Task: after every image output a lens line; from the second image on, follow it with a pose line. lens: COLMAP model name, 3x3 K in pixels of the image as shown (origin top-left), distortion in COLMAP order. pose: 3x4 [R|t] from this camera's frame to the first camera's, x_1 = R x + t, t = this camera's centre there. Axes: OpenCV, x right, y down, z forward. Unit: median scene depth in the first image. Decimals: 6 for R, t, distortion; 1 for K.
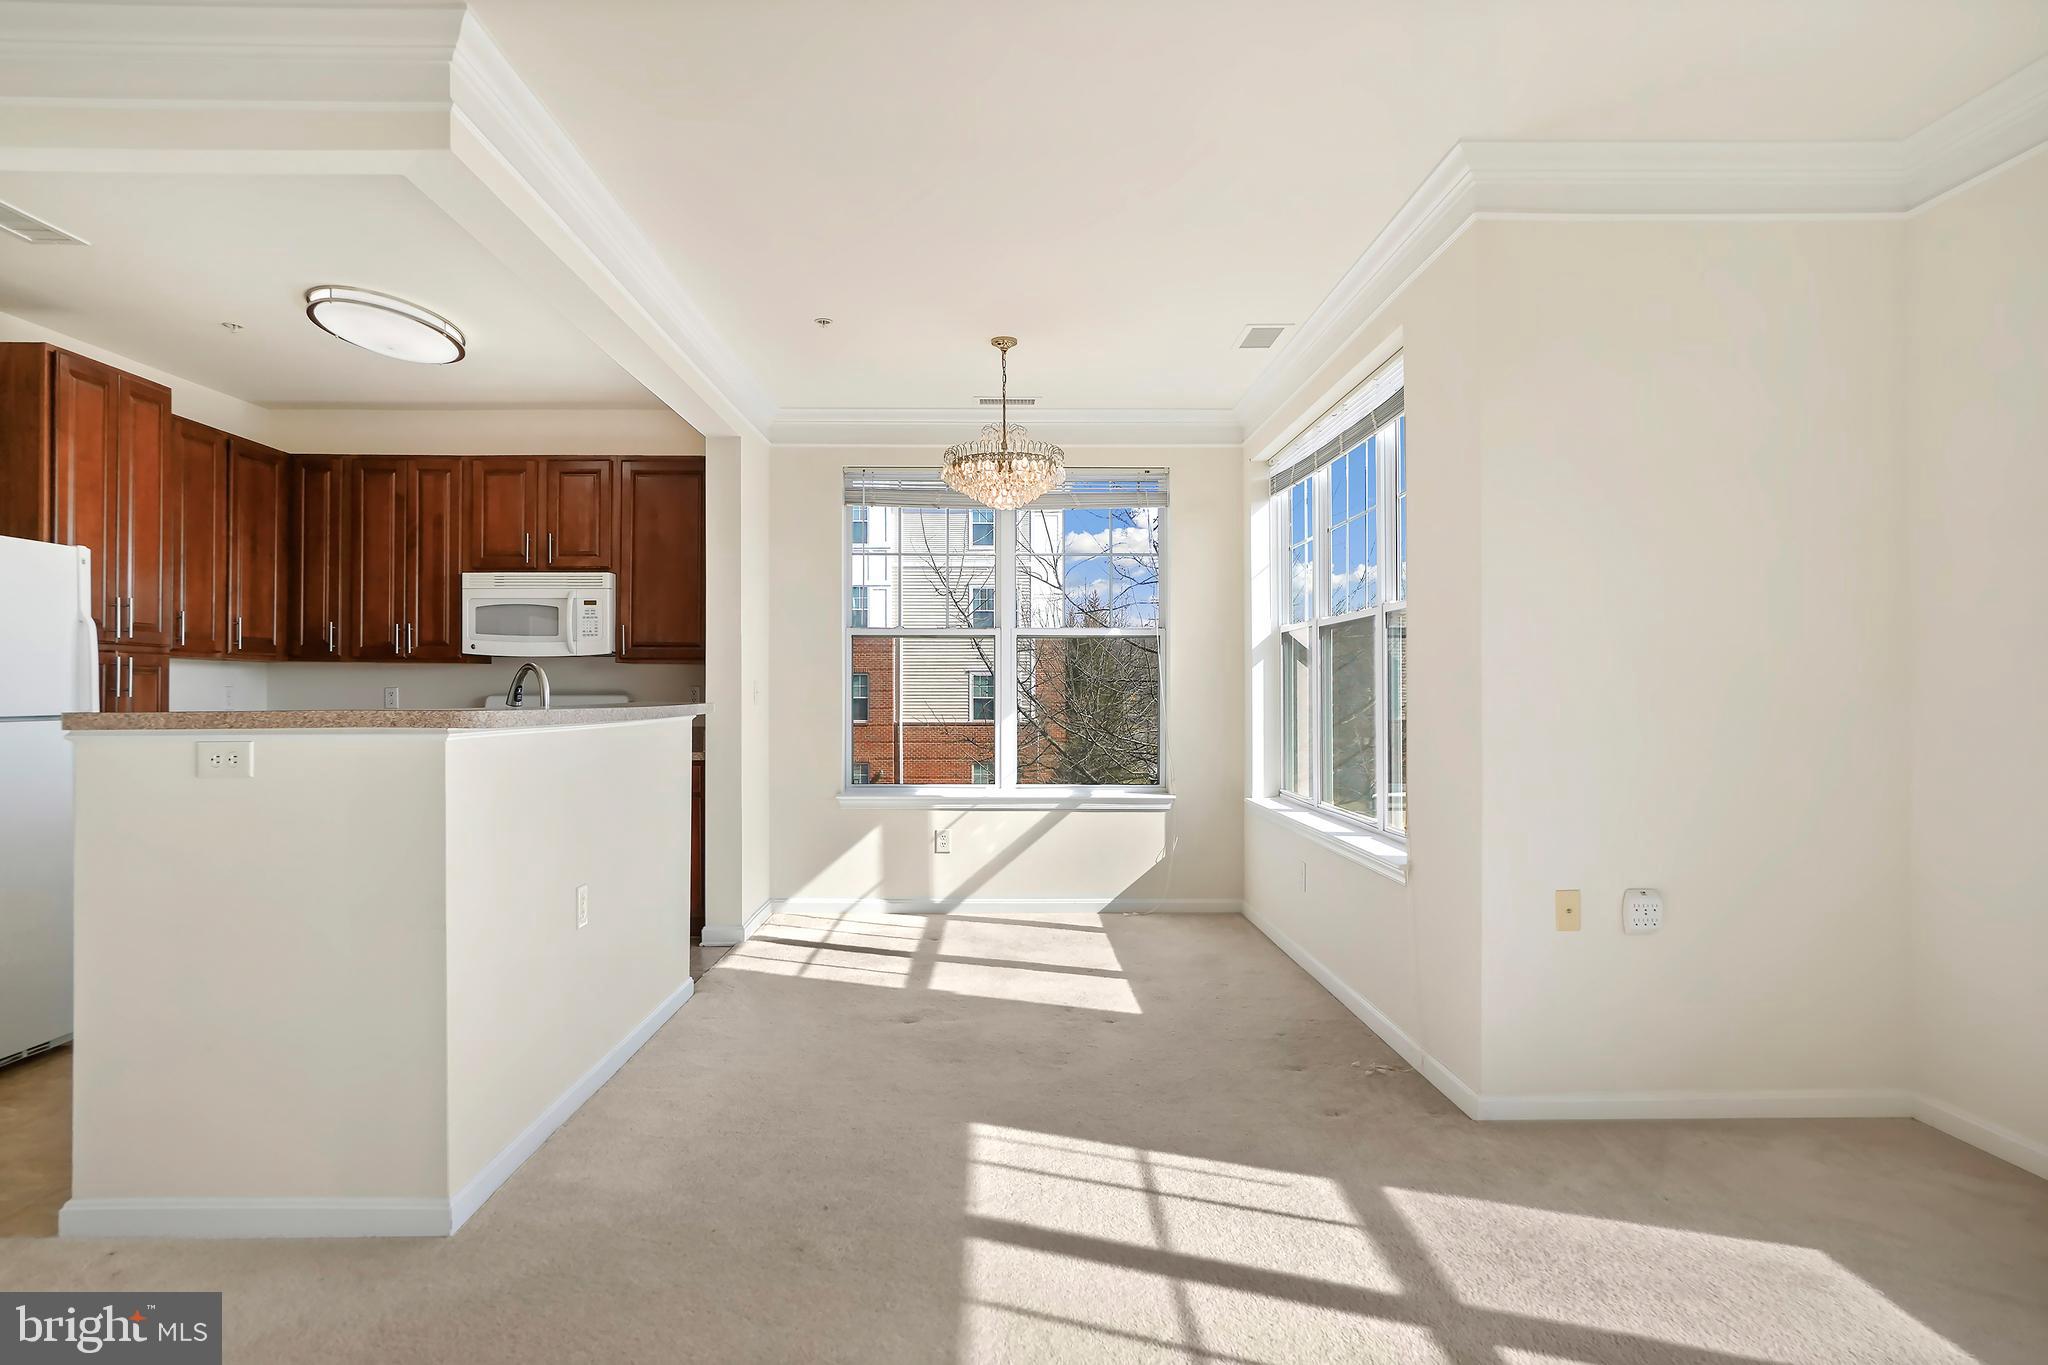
lens RADIAL K [[1132.3, 0, 1023.3], [0, 1132.3, 677.3], [0, 0, 1]] dist [-0.033442, 0.004633]
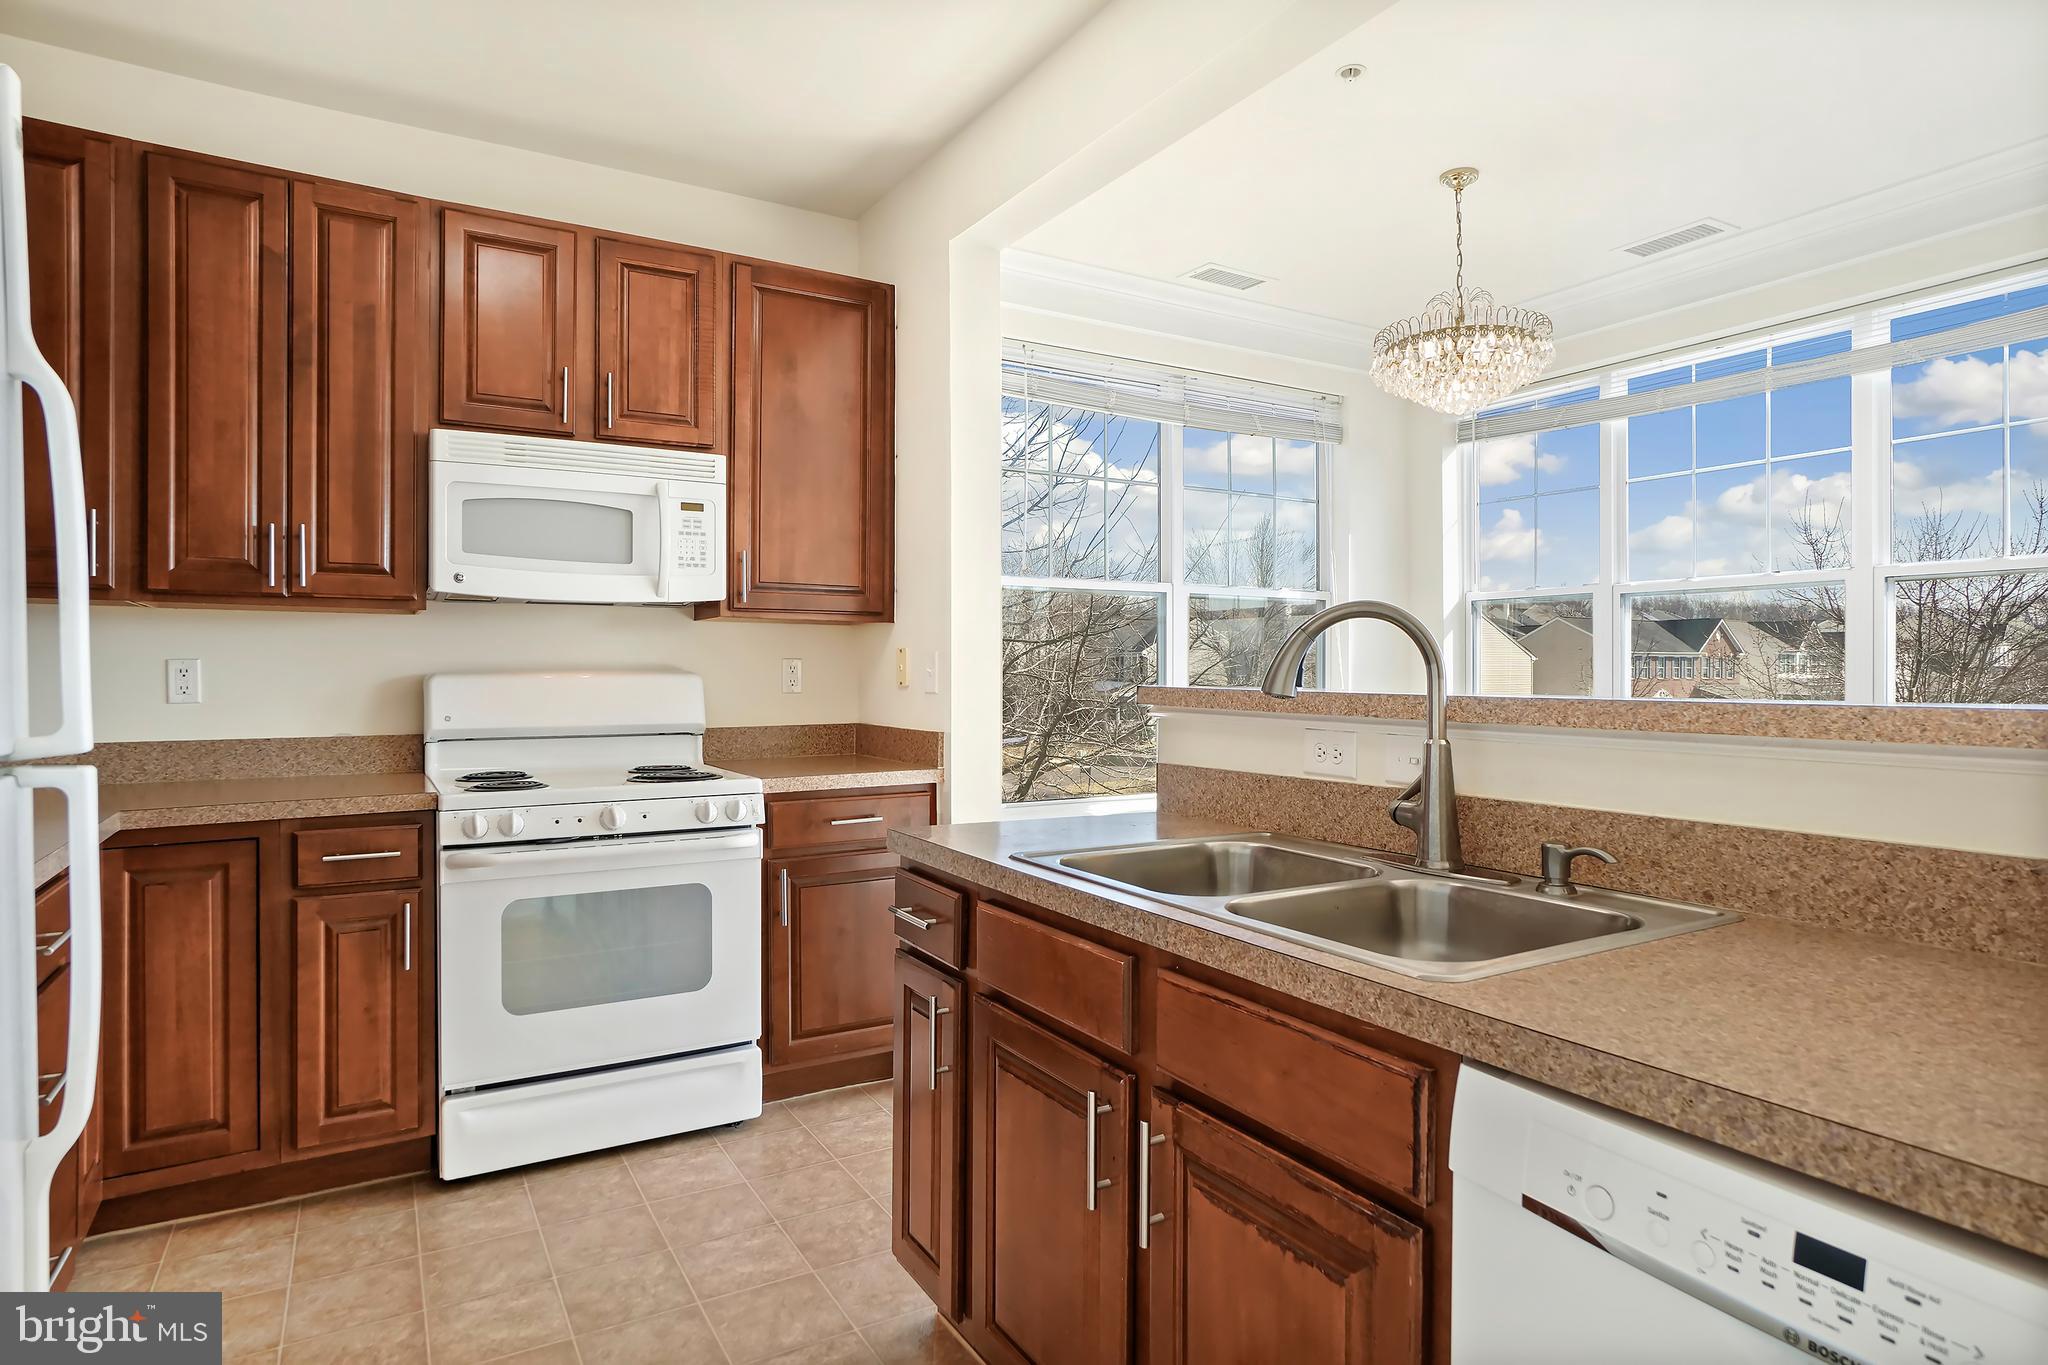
lens RADIAL K [[1132.3, 0, 1027.9], [0, 1132.3, 665.8], [0, 0, 1]] dist [-0.033442, 0.004633]
pose [[0.876248, 0.004717, 0.481837, -0.507868], [-0.005785, 0.999983, 0.000731, 0.009955], [-0.481825, -0.003428, 0.876261, 0.438905]]
